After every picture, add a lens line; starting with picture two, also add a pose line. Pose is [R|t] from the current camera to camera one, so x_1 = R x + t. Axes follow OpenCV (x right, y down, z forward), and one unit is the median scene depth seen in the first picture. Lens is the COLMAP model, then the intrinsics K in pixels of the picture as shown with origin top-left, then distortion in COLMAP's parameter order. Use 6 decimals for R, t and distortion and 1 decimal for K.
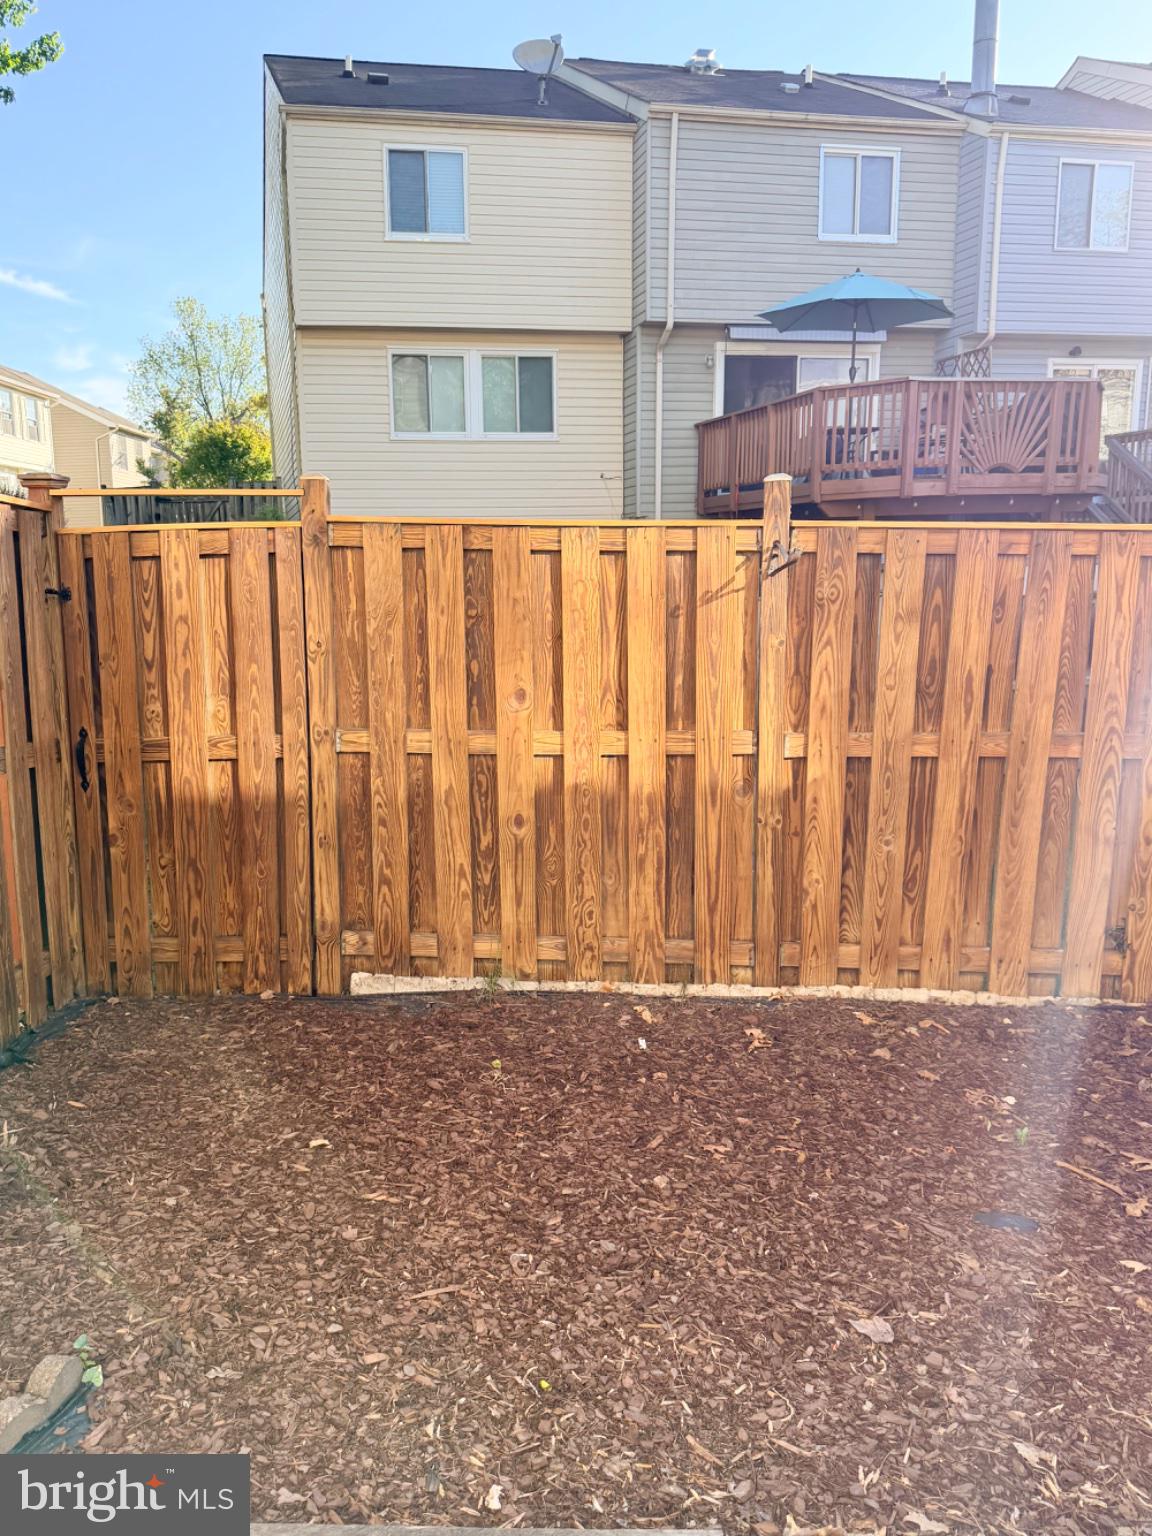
lens RADIAL K [[980.6, 0, 576.8], [0, 980.6, 733.0], [0, 0, 1]] dist [0.064828, -0.095418]
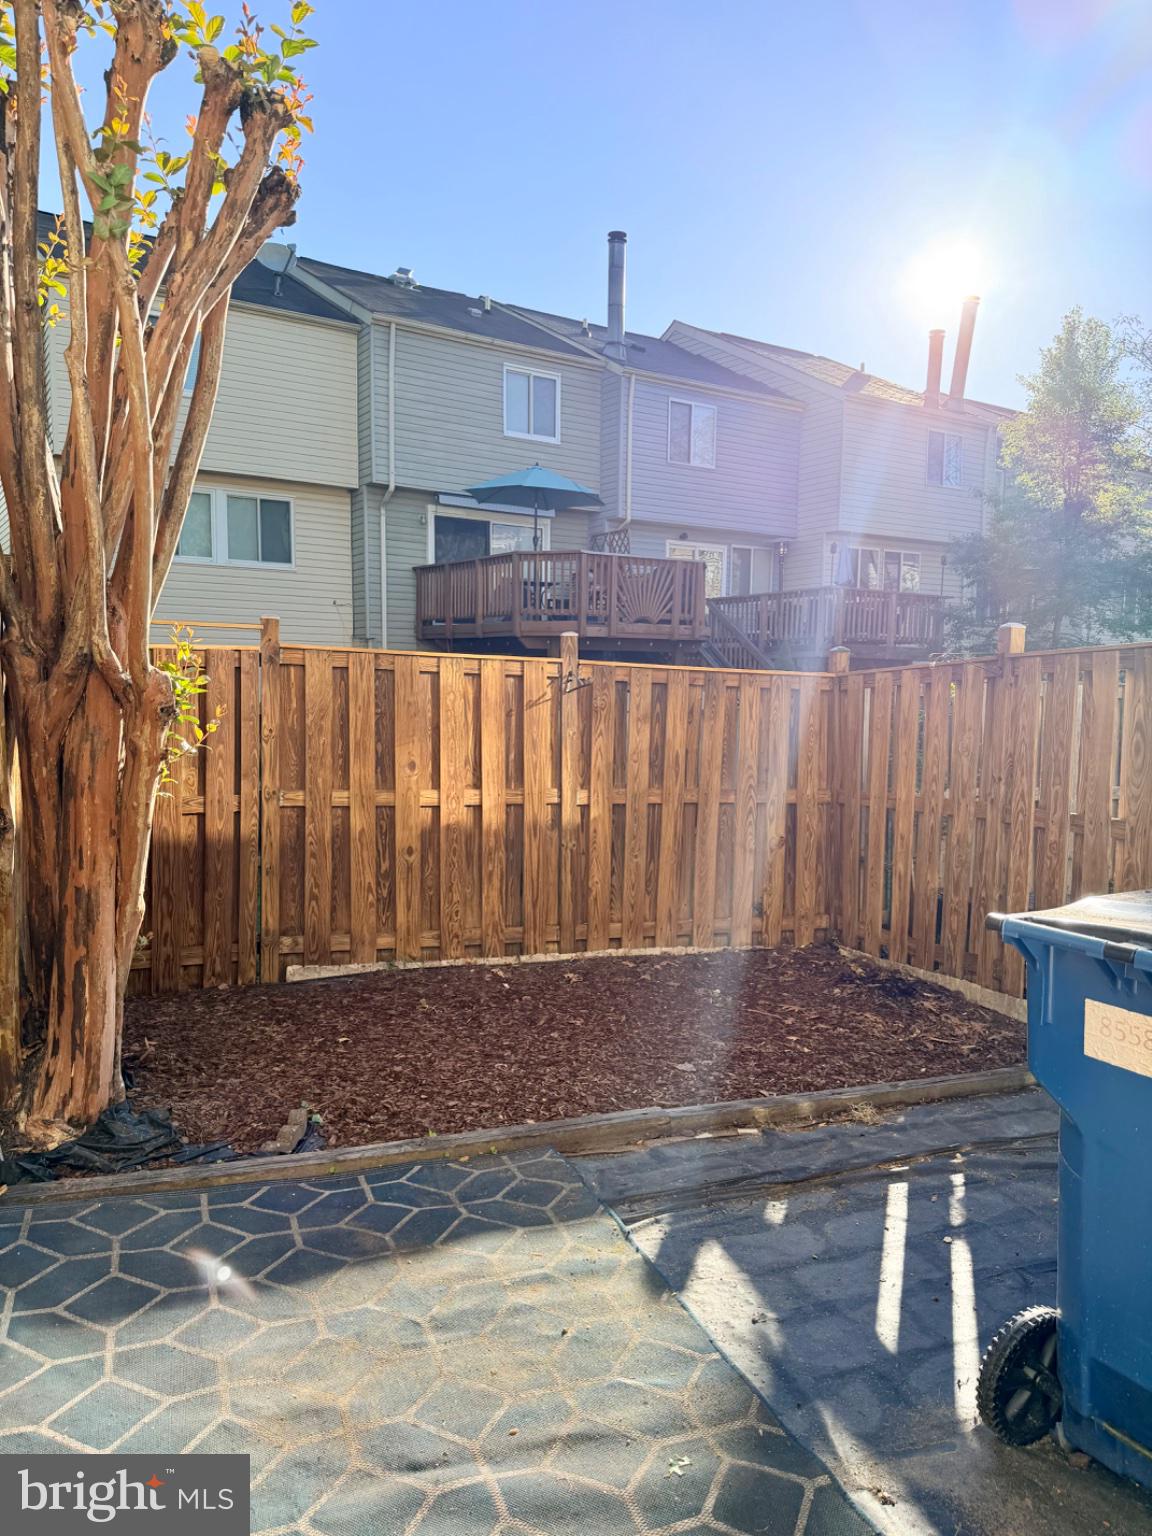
lens RADIAL K [[980.6, 0, 576.8], [0, 980.6, 733.0], [0, 0, 1]] dist [0.064828, -0.095418]
pose [[0.929387, 0.013505, 0.368861, -0.373274], [0.029013, 0.993566, -0.109480, 0.082190], [-0.367966, 0.112451, 0.923015, -0.480331]]
